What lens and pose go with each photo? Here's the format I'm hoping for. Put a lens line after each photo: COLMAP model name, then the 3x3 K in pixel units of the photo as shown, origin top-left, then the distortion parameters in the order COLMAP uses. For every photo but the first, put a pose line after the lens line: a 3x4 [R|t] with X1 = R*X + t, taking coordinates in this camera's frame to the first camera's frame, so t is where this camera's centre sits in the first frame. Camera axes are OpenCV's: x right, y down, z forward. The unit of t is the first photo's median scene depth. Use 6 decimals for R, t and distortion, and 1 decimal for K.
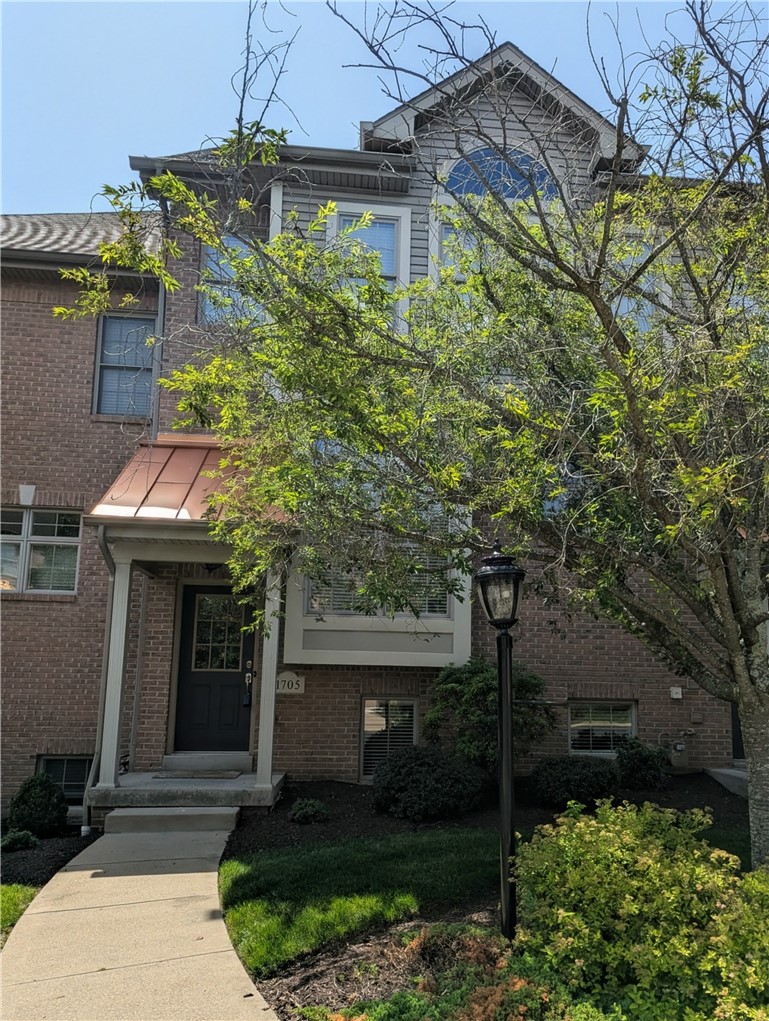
lens RADIAL K [[724.0, 0, 388.3], [0, 724.0, 538.1], [0, 0, 1]] dist [0.034822, -0.004409]
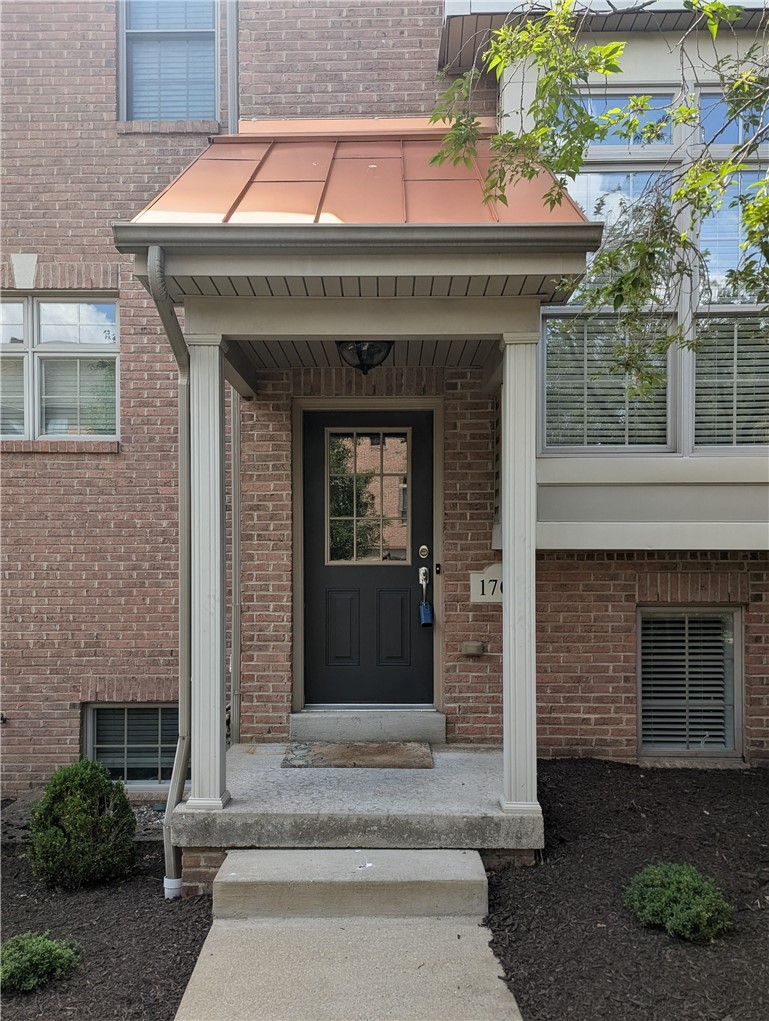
lens RADIAL K [[972.0, 0, 384.5], [0, 972.0, 510.5], [0, 0, 1]] dist [0.090465, -0.168226]
pose [[0.989126, -0.025853, -0.144780, -0.118066], [0.045076, 0.990342, 0.131112, 0.045753], [0.139992, -0.136213, 0.980739, 0.281658]]
